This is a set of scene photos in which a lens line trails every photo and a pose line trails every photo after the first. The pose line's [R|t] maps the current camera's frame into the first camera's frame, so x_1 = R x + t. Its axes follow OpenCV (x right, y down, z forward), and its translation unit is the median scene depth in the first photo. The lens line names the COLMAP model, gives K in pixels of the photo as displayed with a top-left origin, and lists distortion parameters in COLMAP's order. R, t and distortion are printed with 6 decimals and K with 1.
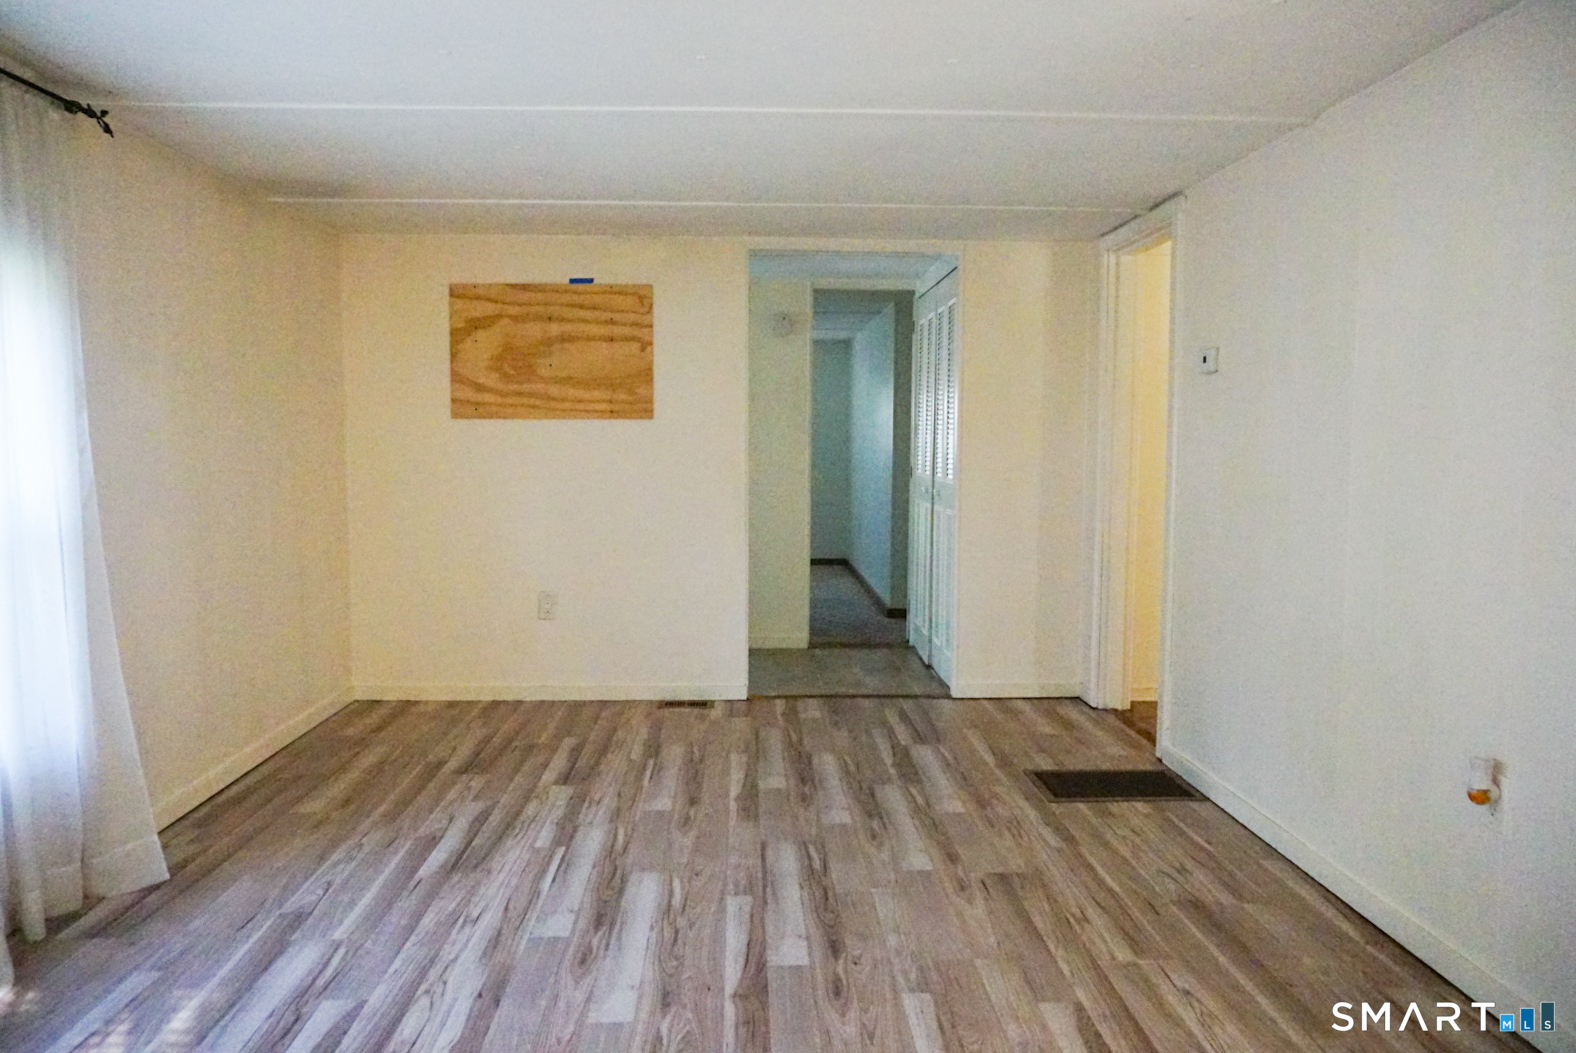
lens RADIAL K [[1063.3, 0, 774.6], [0, 1063.3, 519.9], [0, 0, 1]] dist [-0.048177, 0.047321]
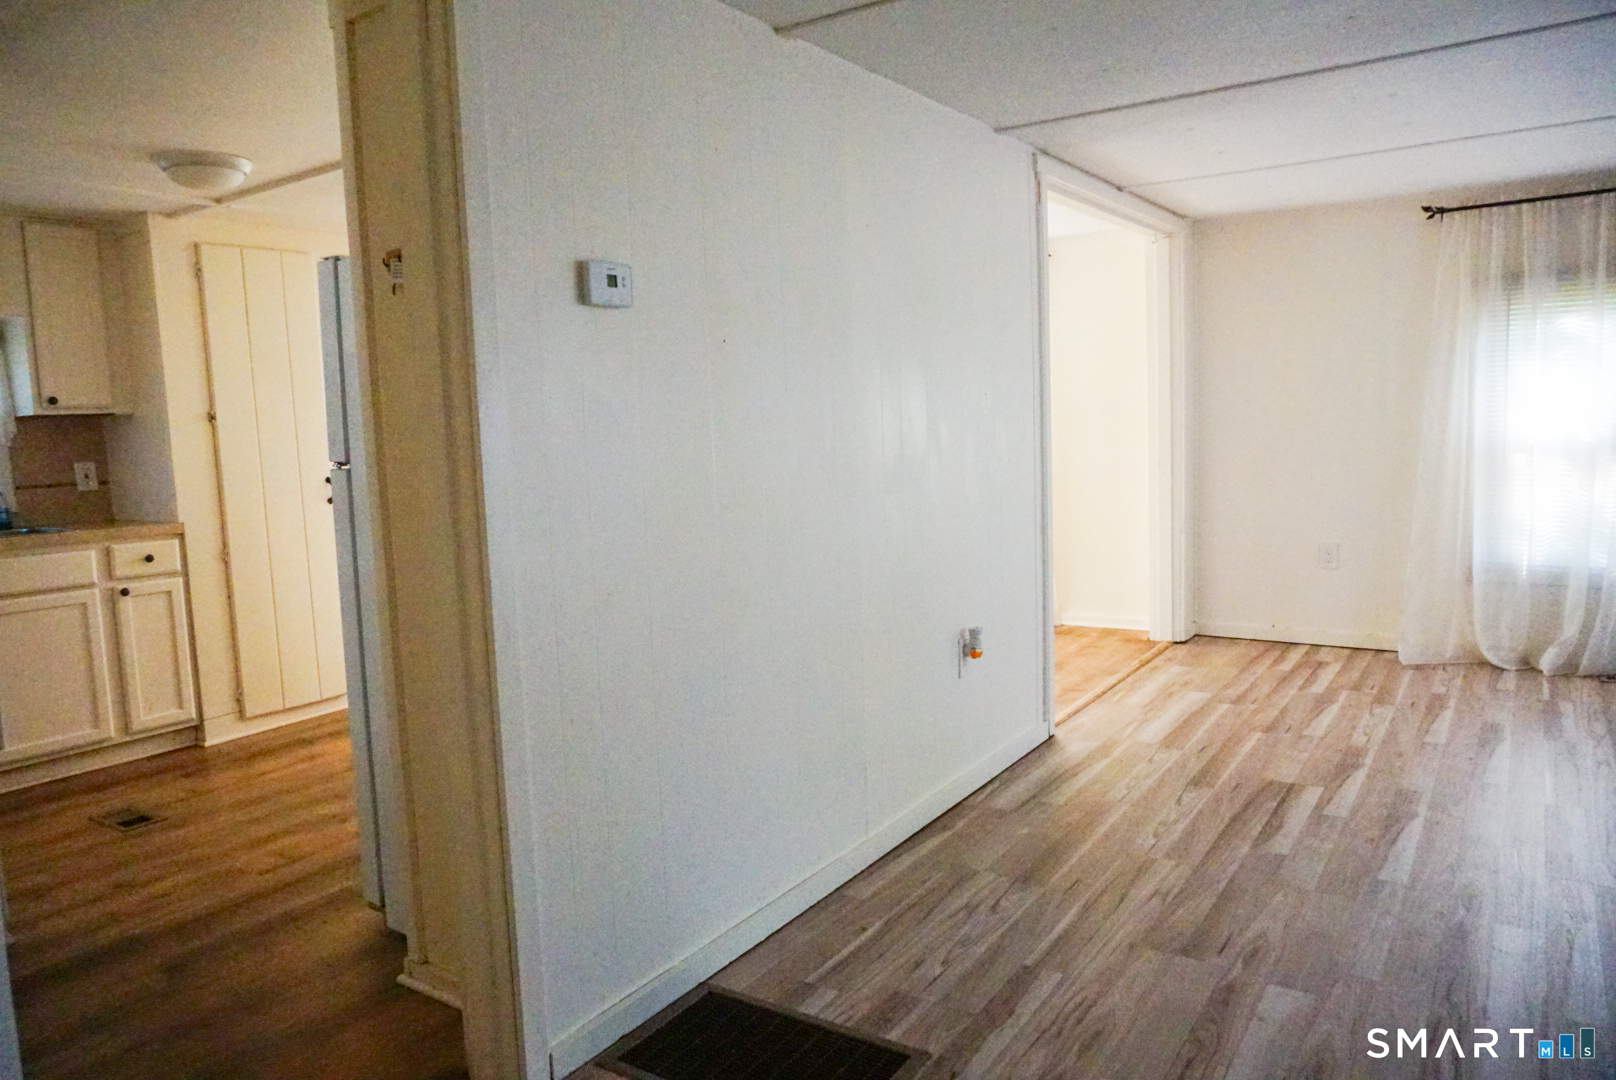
lens RADIAL K [[1090.3, 0, 794.3], [0, 1090.3, 533.3], [0, 0, 1]] dist [-0.048177, 0.047321]
pose [[-0.804752, -0.036001, 0.592518, -0.019524], [0.081226, 0.982092, 0.169991, -0.140189], [-0.588028, 0.184929, -0.787417, 1.762859]]
